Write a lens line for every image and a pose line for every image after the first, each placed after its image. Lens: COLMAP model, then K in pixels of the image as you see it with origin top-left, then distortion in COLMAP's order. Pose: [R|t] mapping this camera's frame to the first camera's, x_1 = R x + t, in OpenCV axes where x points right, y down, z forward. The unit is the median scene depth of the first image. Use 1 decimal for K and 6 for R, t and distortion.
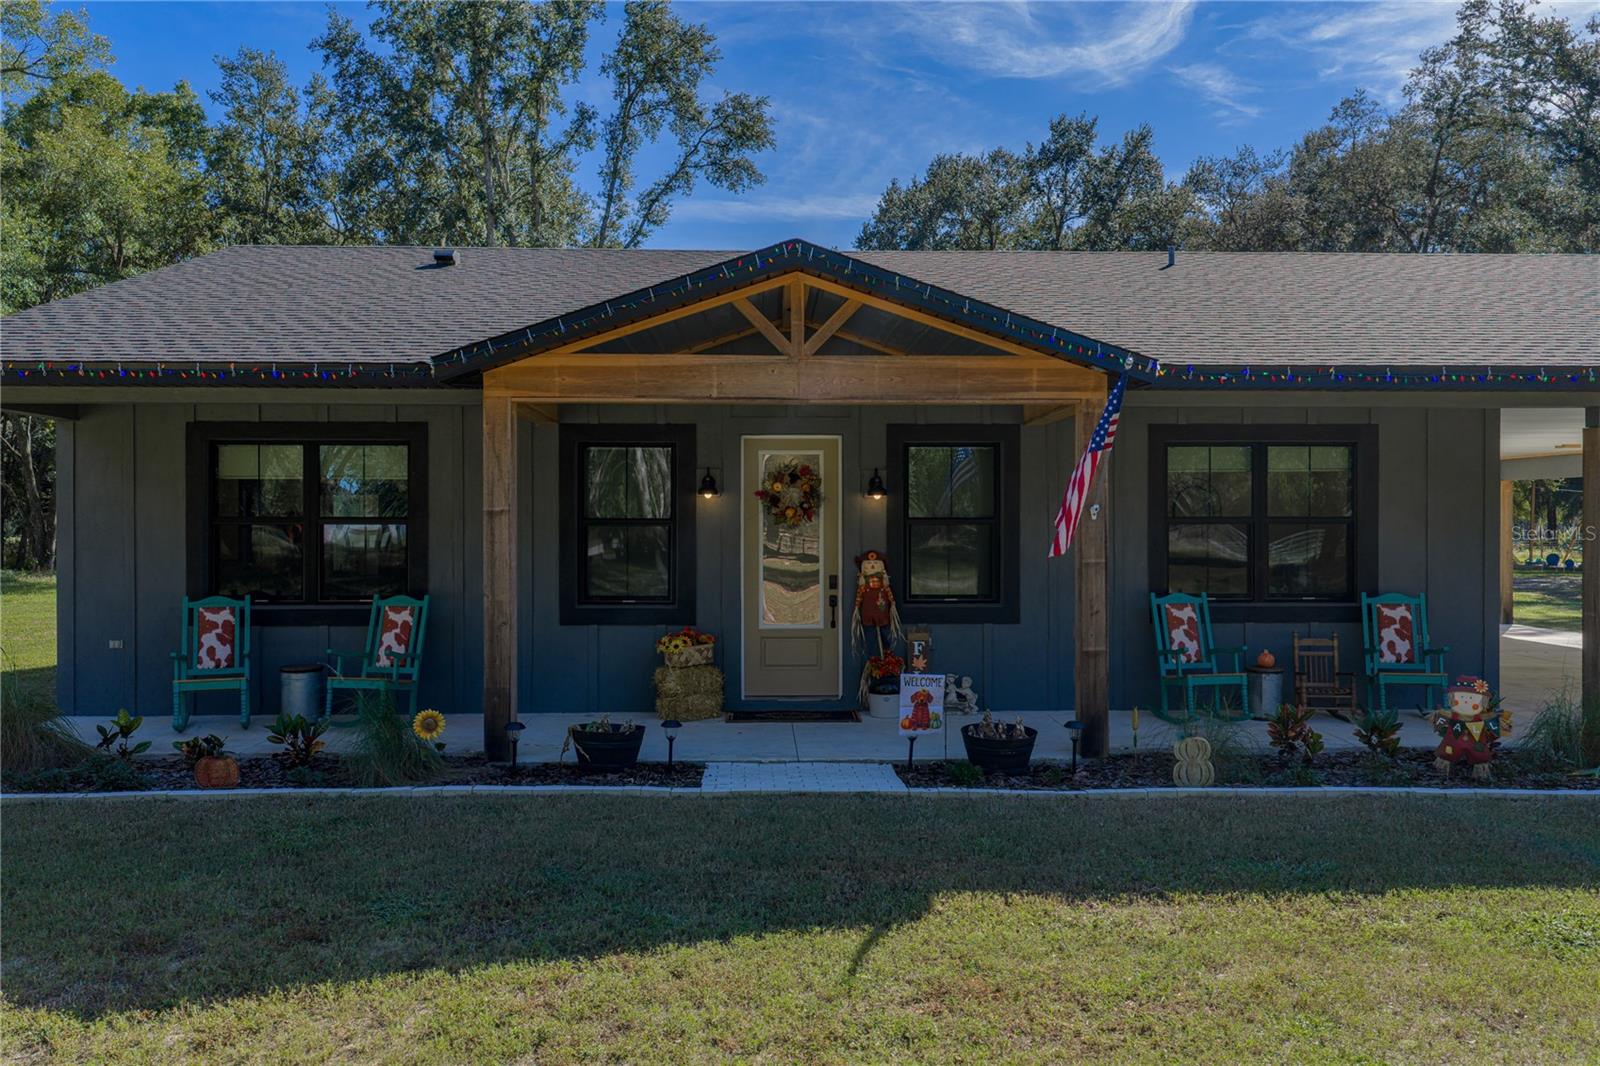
lens RADIAL K [[1339.7, 0, 800.0], [0, 1339.7, 533.0], [0, 0, 1]] dist [0.017209, -0.001995]
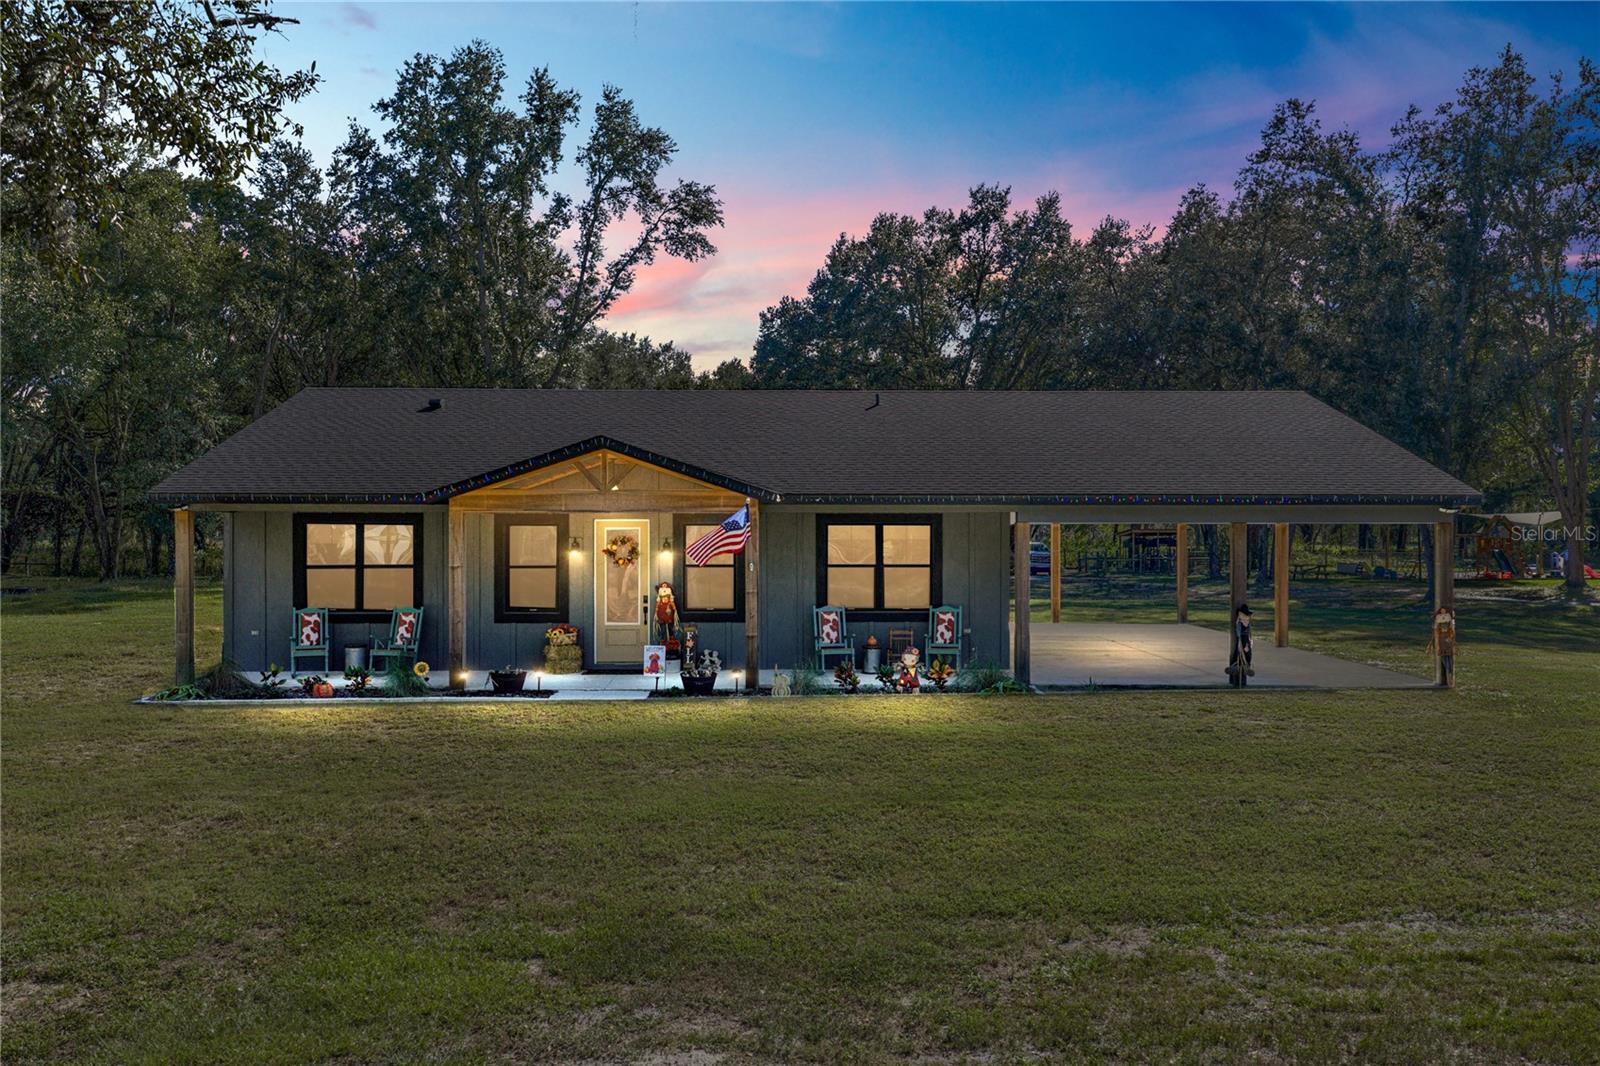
lens RADIAL K [[1339.7, 0, 800.0], [0, 1339.7, 533.0], [0, 0, 1]] dist [0.017209, -0.001995]
pose [[0.999987, 0.000771, -0.005097, 0.063960], [-0.000779, 0.999999, -0.001537, -0.013406], [0.005096, 0.001541, 0.999986, -0.215293]]
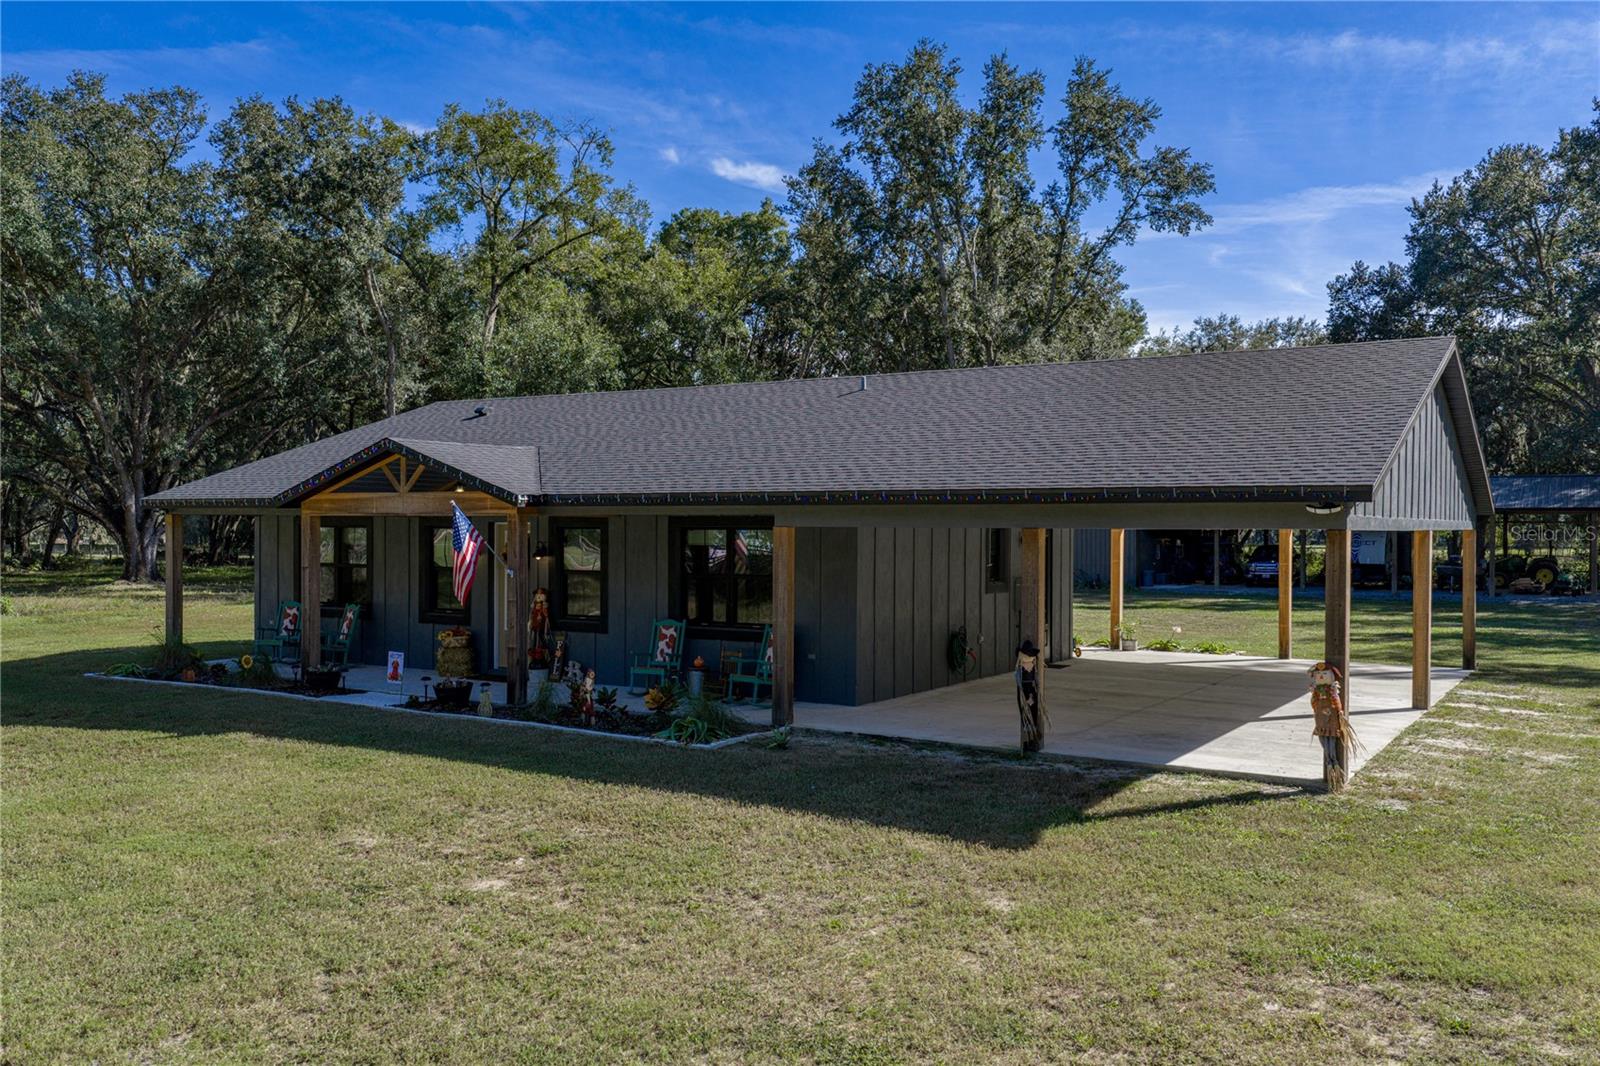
lens RADIAL K [[1339.7, 0, 800.0], [0, 1339.7, 533.0], [0, 0, 1]] dist [0.017209, -0.001995]
pose [[0.834566, 0.005817, -0.550877, 0.336488], [-0.007063, 0.999975, -0.000142, -0.015917], [0.550863, 0.004009, 0.834586, -0.073191]]
